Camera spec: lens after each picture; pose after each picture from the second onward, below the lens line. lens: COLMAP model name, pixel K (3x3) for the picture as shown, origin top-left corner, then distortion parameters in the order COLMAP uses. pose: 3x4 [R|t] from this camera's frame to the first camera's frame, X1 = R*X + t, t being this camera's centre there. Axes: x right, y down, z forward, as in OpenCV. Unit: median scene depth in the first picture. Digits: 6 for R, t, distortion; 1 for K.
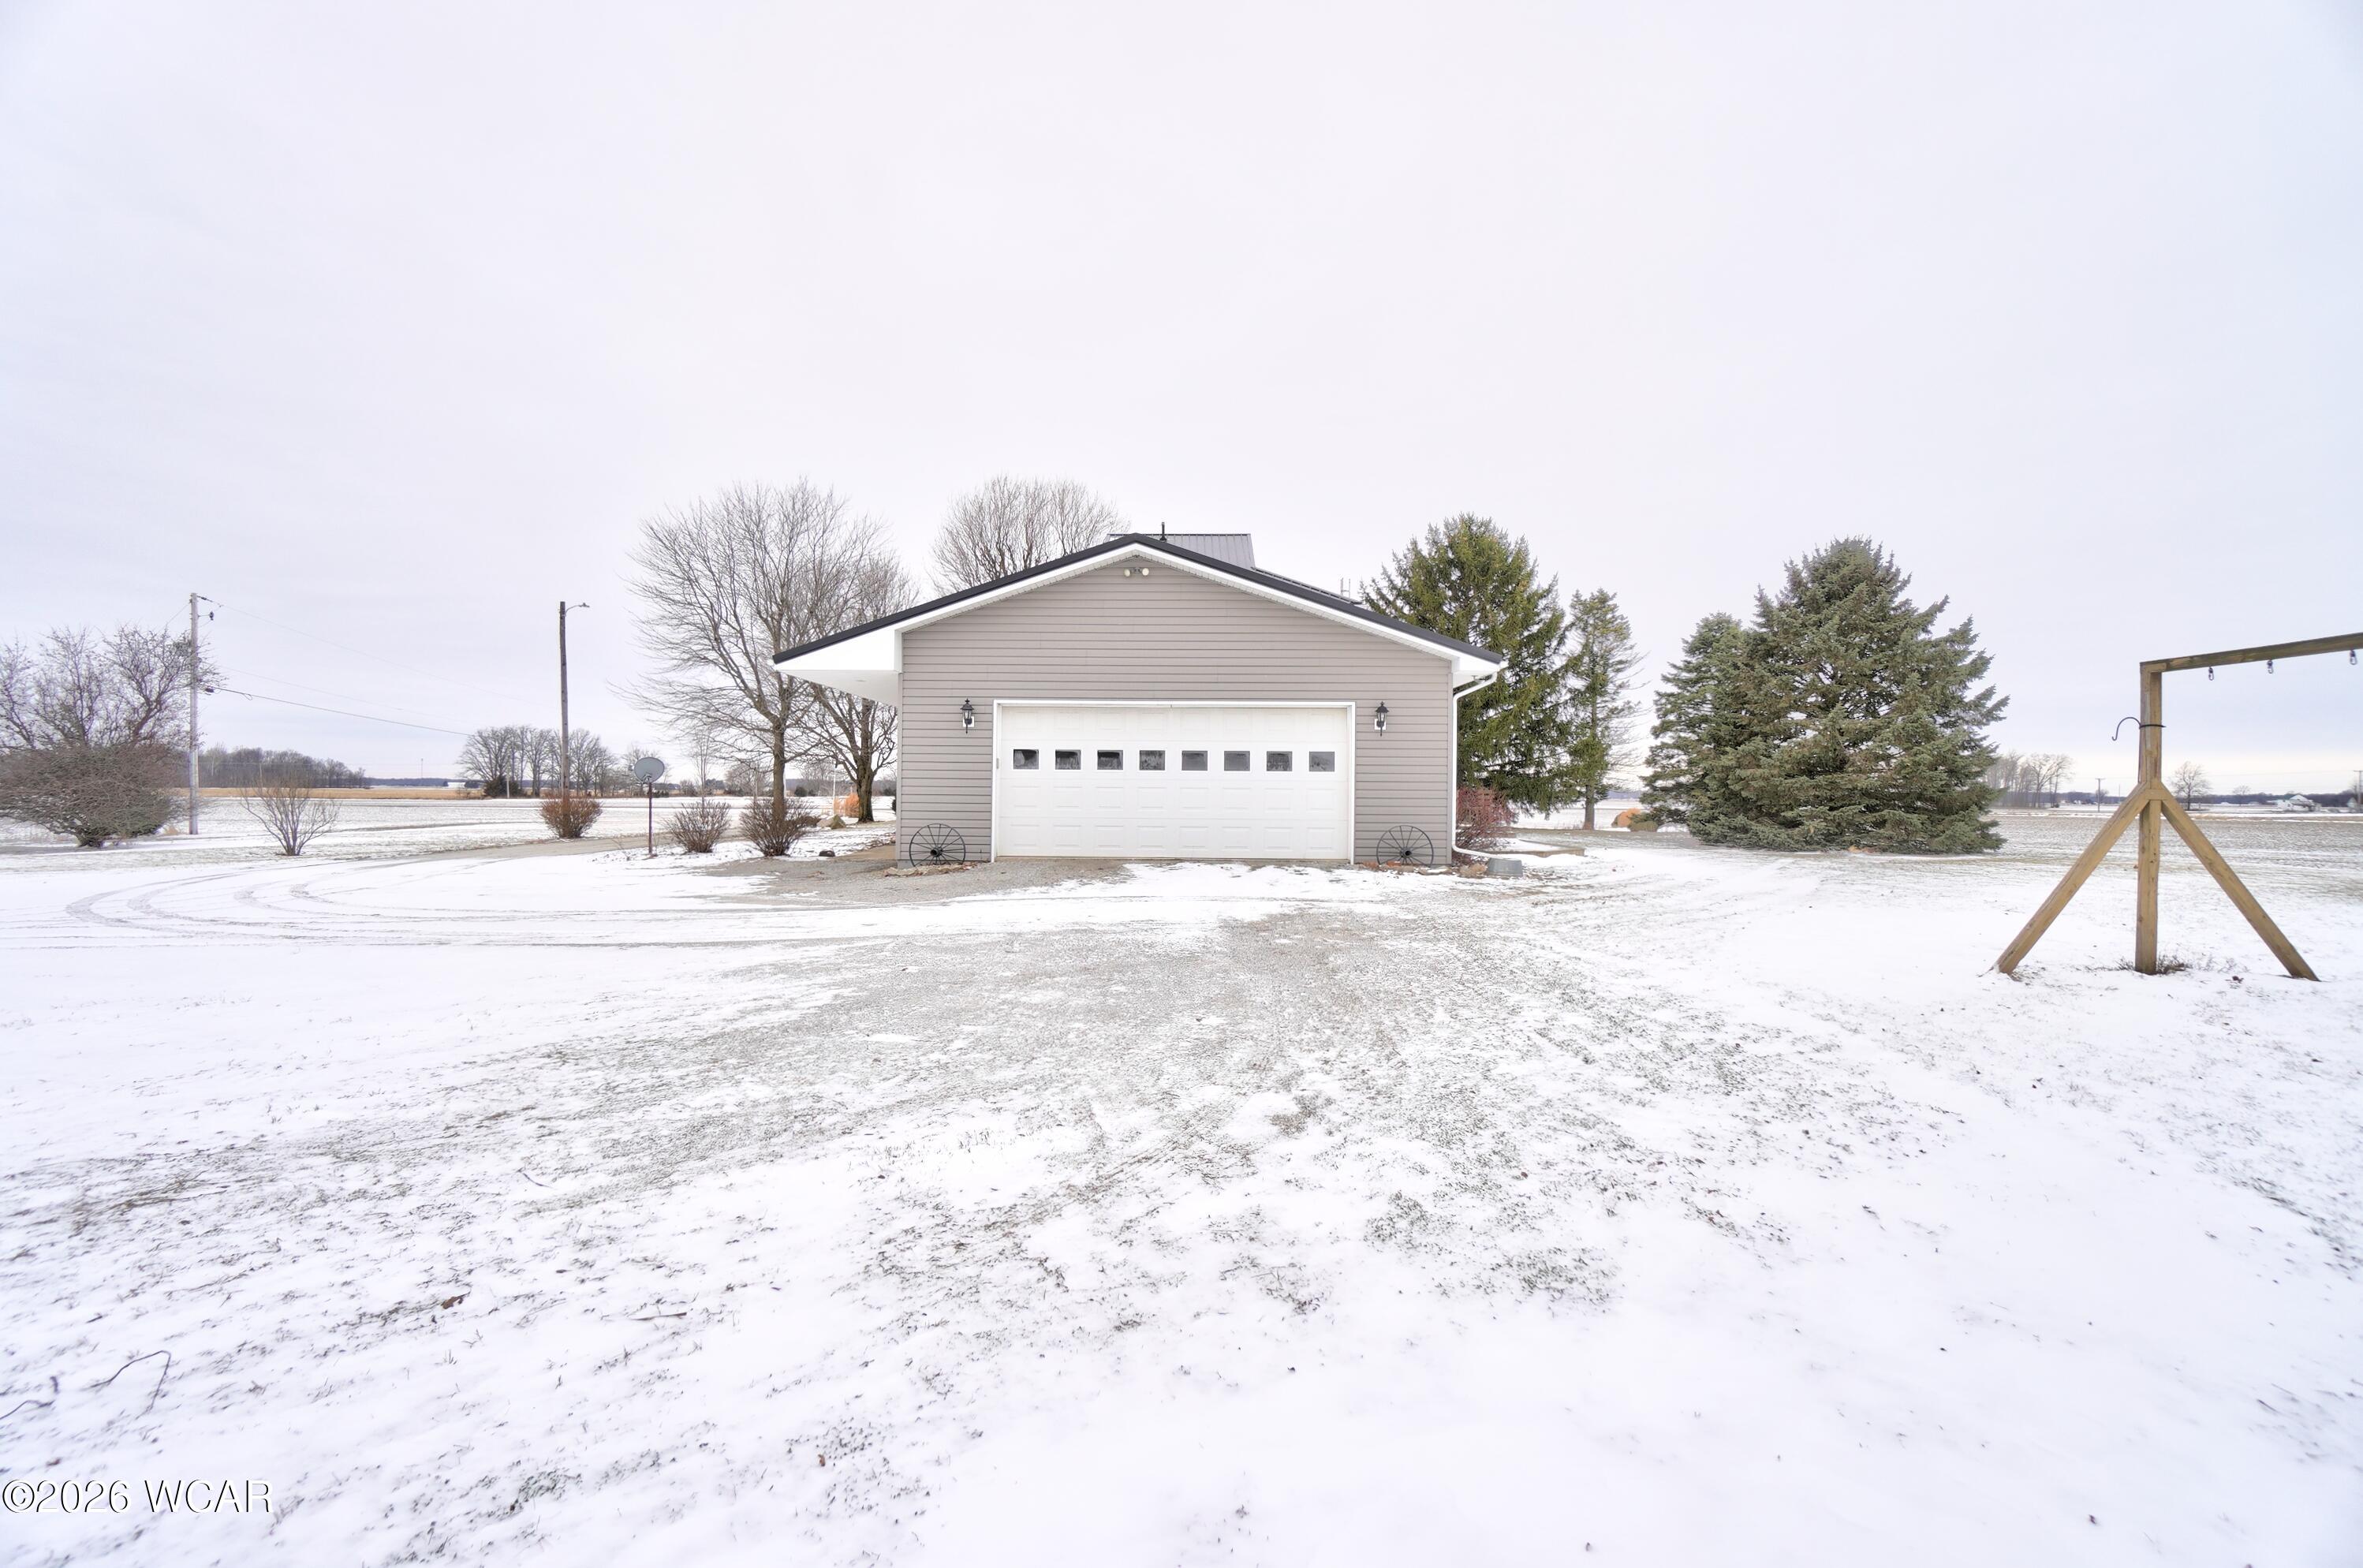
lens RADIAL K [[1087.9, 0, 1183.1], [0, 1087.9, 801.6], [0, 0, 1]] dist [-0.034806, -0.000234]
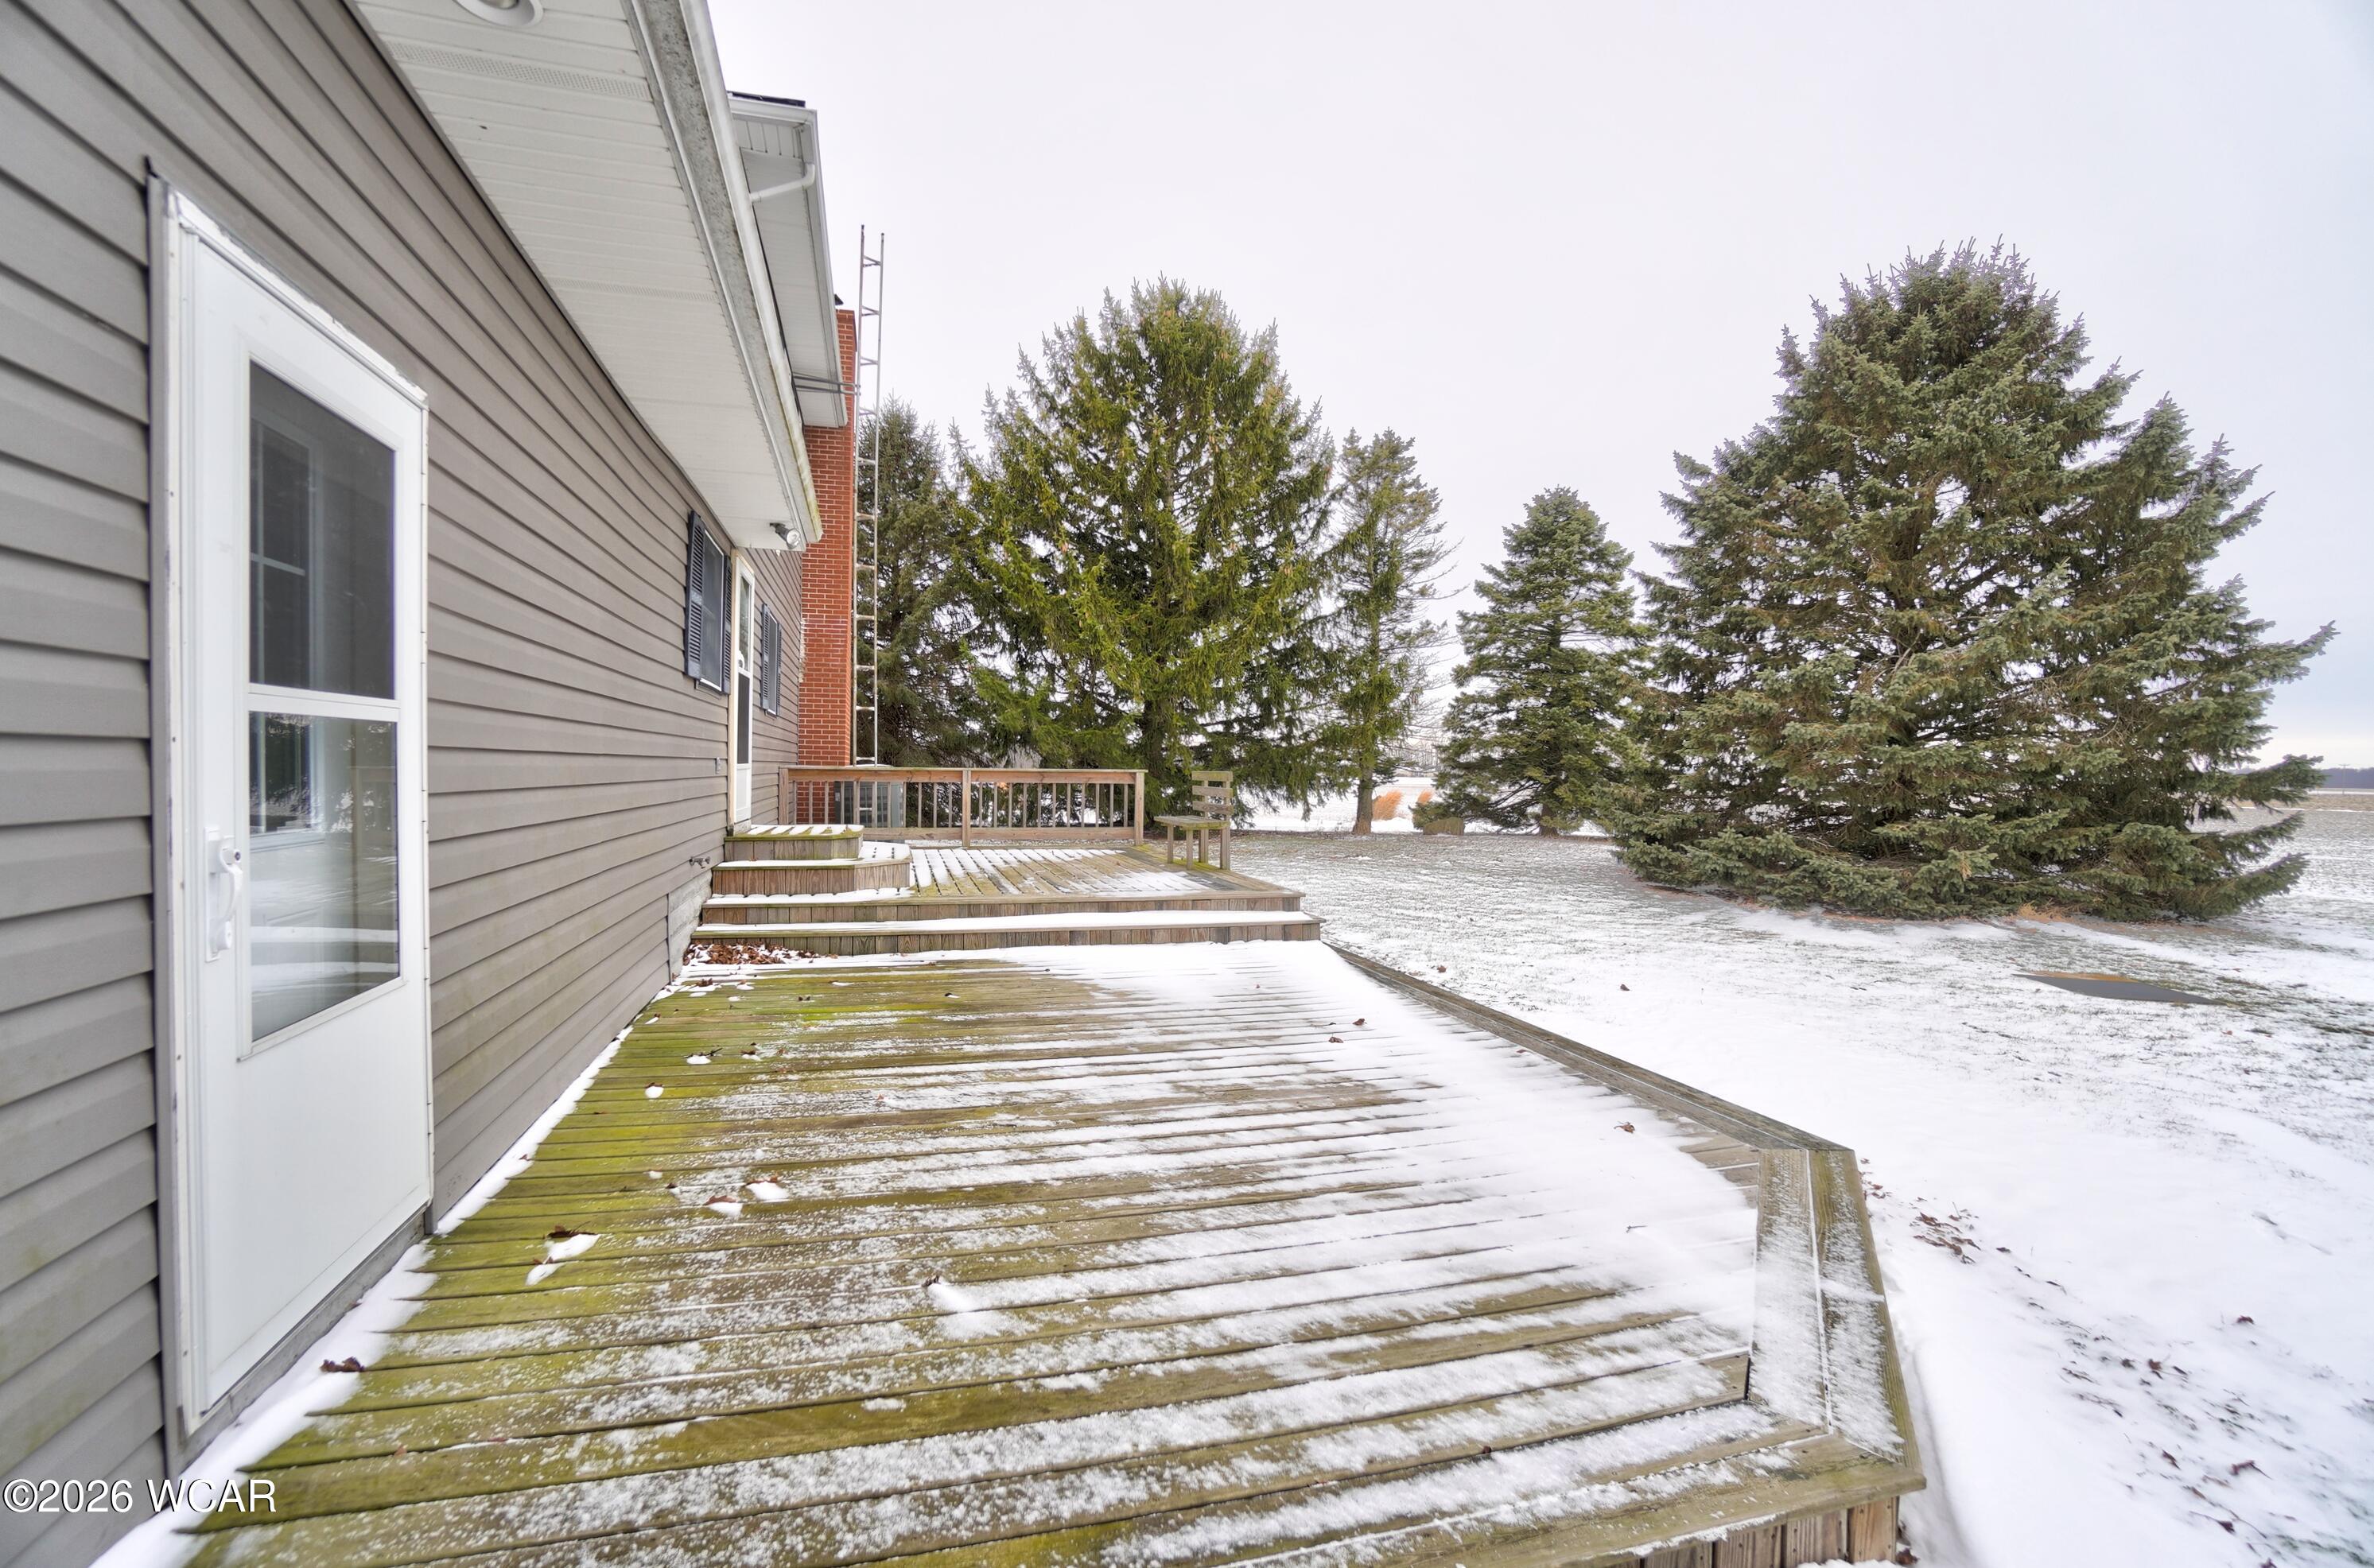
lens RADIAL K [[1045.4, 0, 1184.0], [0, 1045.4, 777.0], [0, 0, 1]] dist [-0.028880, 0.004274]
pose [[0.965485, 0.002765, 0.260443, 0.126309], [-0.004121, 0.999981, 0.004660, -0.007225], [-0.260425, -0.005573, 0.965478, 0.468070]]
